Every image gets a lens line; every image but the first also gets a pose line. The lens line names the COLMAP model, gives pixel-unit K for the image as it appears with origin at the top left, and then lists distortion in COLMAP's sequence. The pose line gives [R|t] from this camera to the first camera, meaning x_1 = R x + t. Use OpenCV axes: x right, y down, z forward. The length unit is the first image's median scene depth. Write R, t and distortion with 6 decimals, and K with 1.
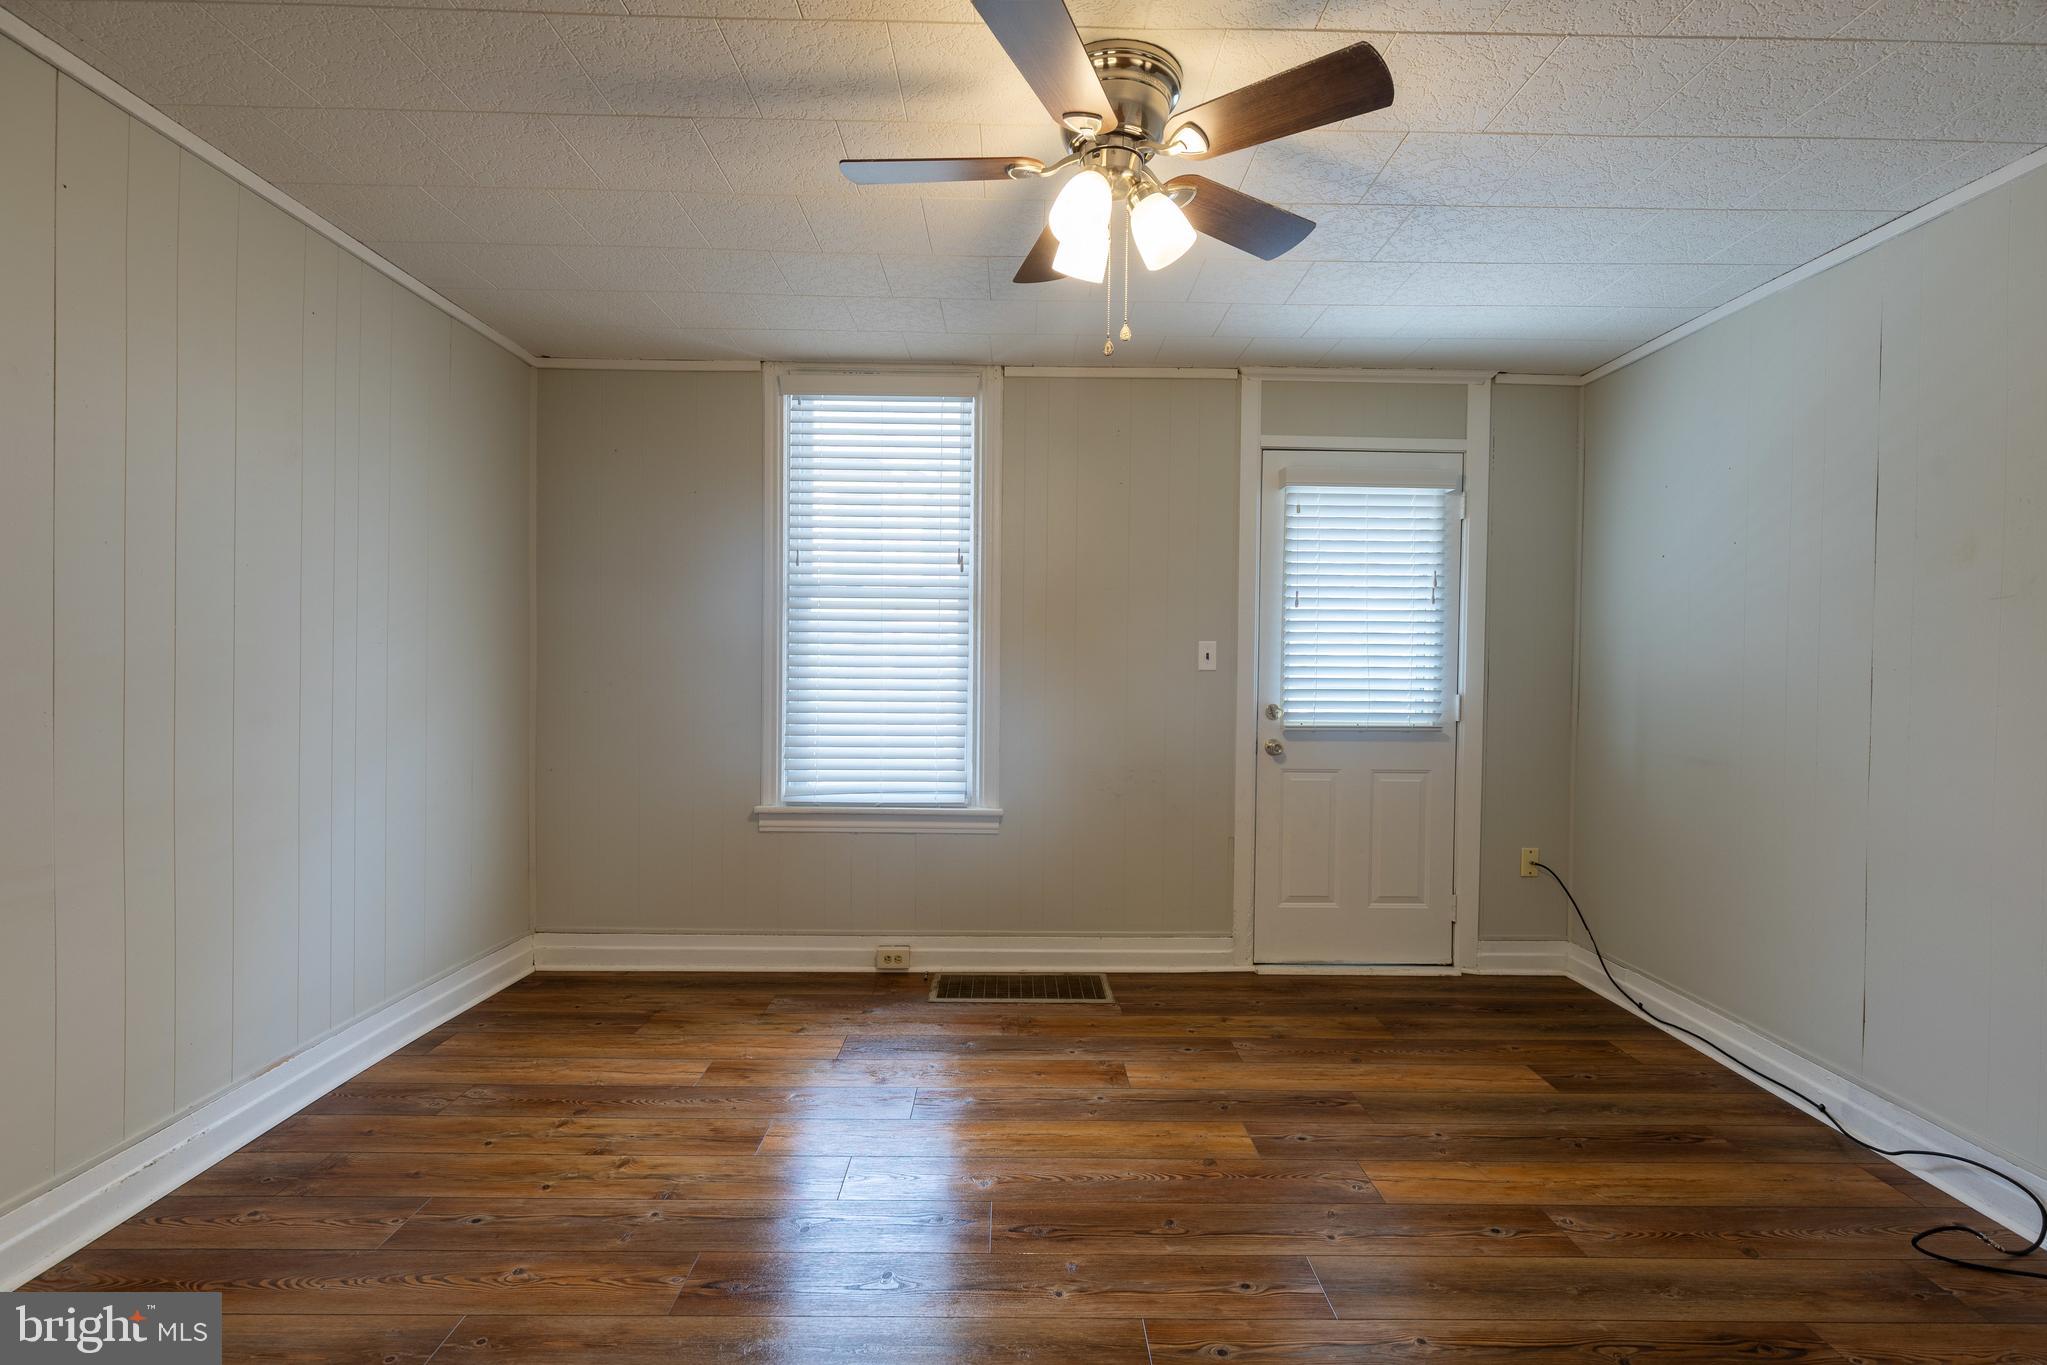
lens RADIAL K [[922.5, 0, 1023.5], [0, 922.5, 682.5], [0, 0, 1]] dist [-0.000647, 0.001125]
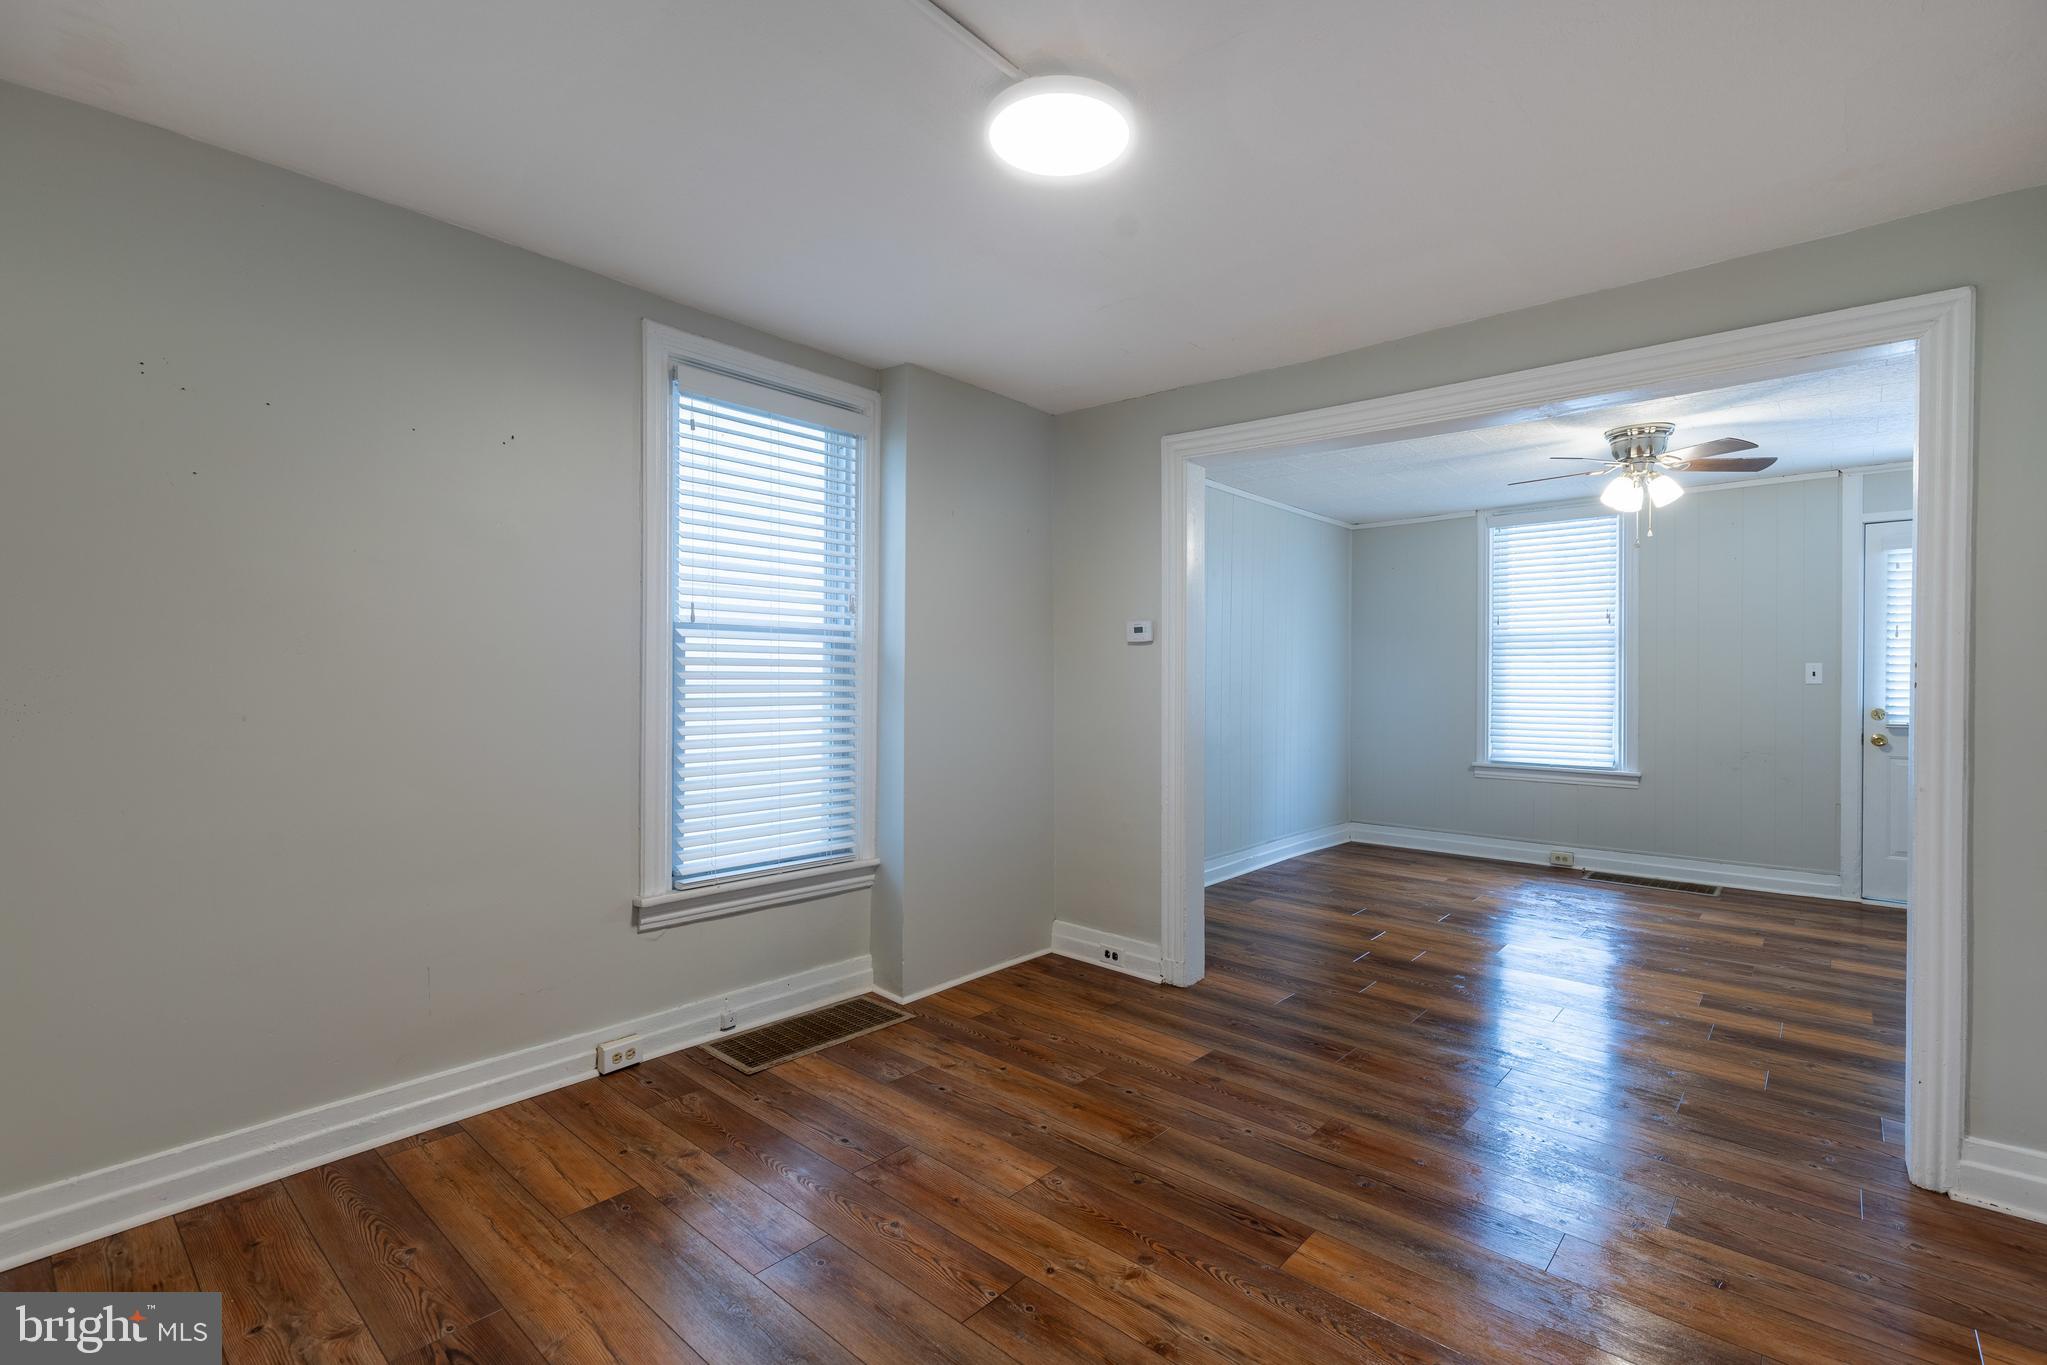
lens RADIAL K [[922.5, 0, 1023.5], [0, 922.5, 682.5], [0, 0, 1]] dist [-0.000647, 0.001125]
pose [[0.743534, -0.006284, -0.668668, 0.257002], [-0.004653, 0.999883, -0.014571, 0.011715], [0.668682, 0.013945, 0.743418, -0.908358]]
